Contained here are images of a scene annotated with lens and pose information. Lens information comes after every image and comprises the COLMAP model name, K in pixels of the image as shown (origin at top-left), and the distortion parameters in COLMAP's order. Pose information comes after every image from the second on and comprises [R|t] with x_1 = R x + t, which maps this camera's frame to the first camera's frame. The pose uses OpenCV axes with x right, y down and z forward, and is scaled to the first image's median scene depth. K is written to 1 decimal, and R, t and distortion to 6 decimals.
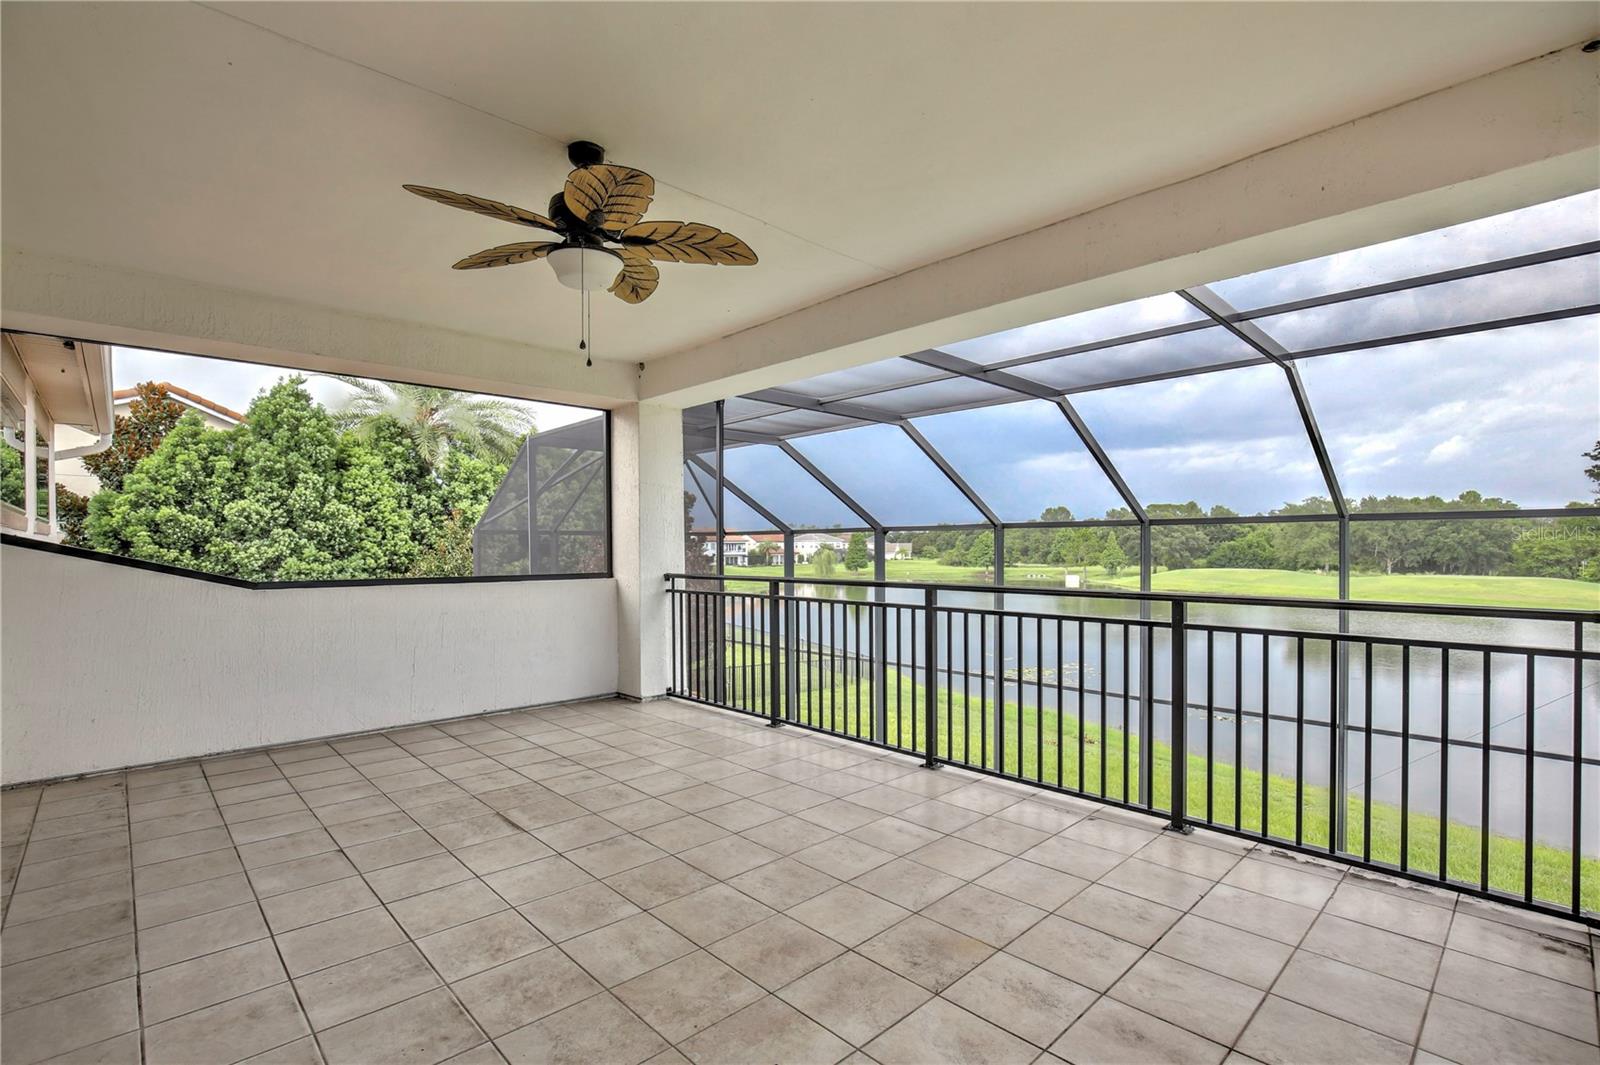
lens RADIAL K [[740.9, 0, 801.4], [0, 740.9, 542.5], [0, 0, 1]] dist [-0.031258, 0.000389]
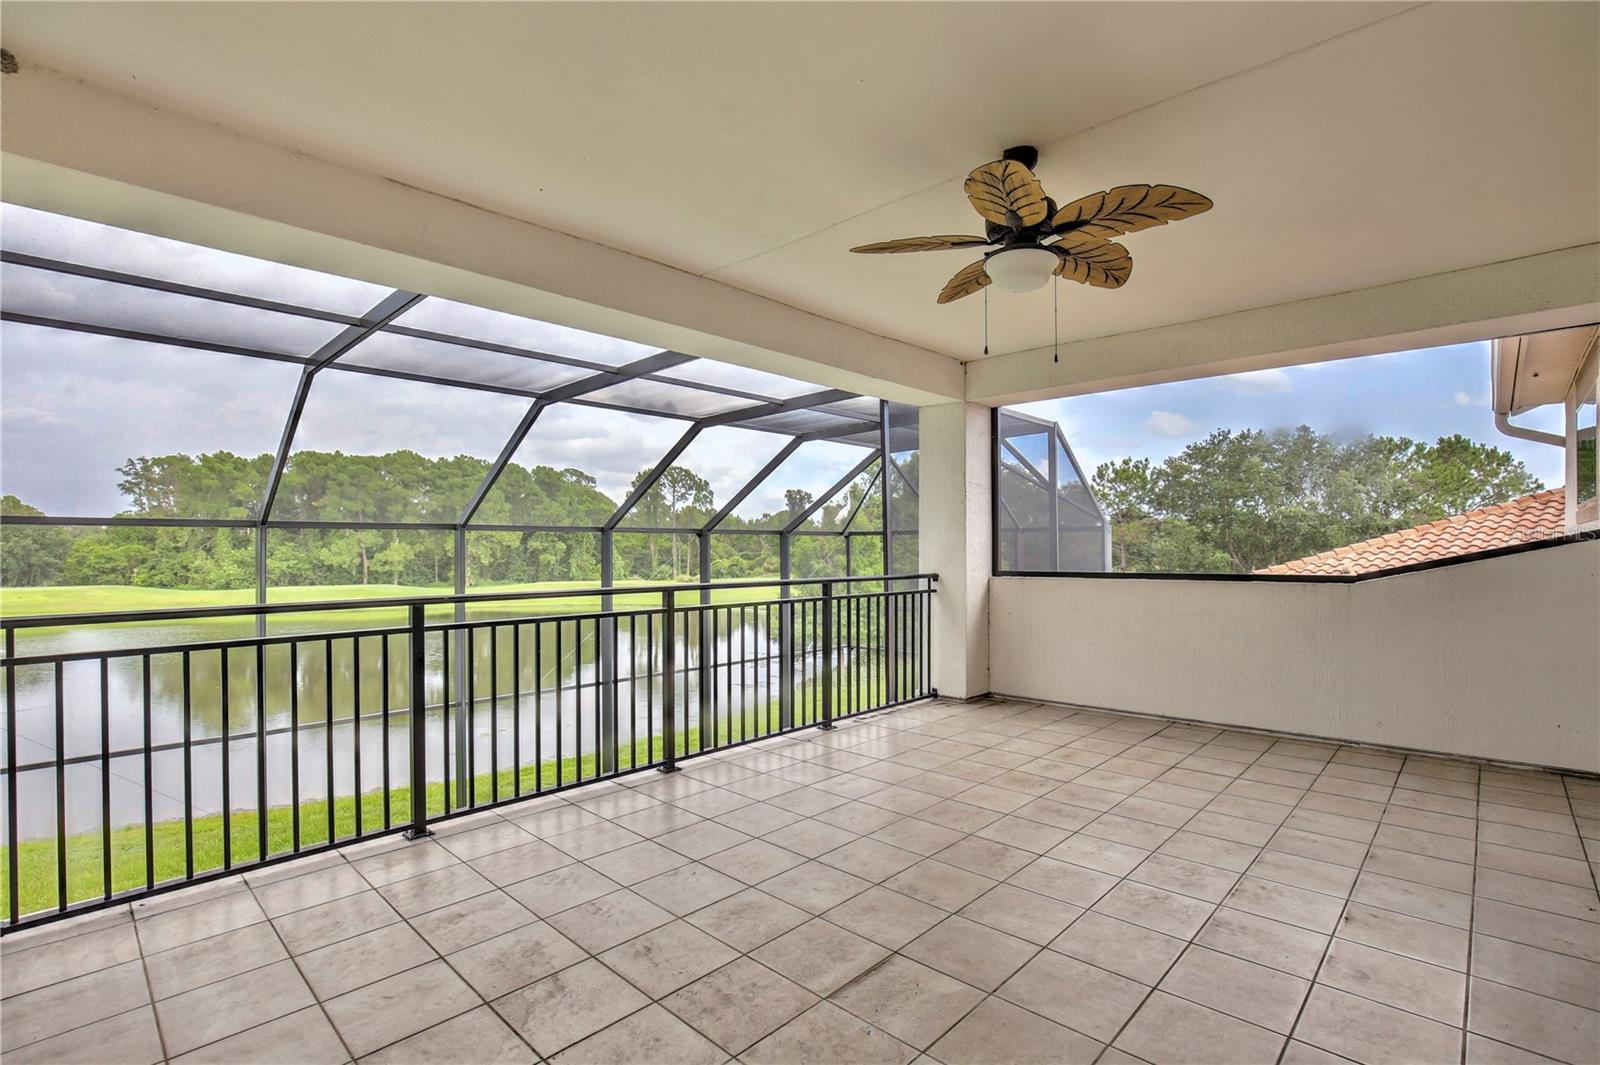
lens RADIAL K [[740.9, 0, 801.4], [0, 740.9, 542.5], [0, 0, 1]] dist [-0.031258, 0.000389]
pose [[-0.036891, 0.009789, 0.999271, -0.852932], [0.003299, 0.999948, -0.009674, 0.007390], [-0.999314, 0.002940, -0.036922, 0.884367]]
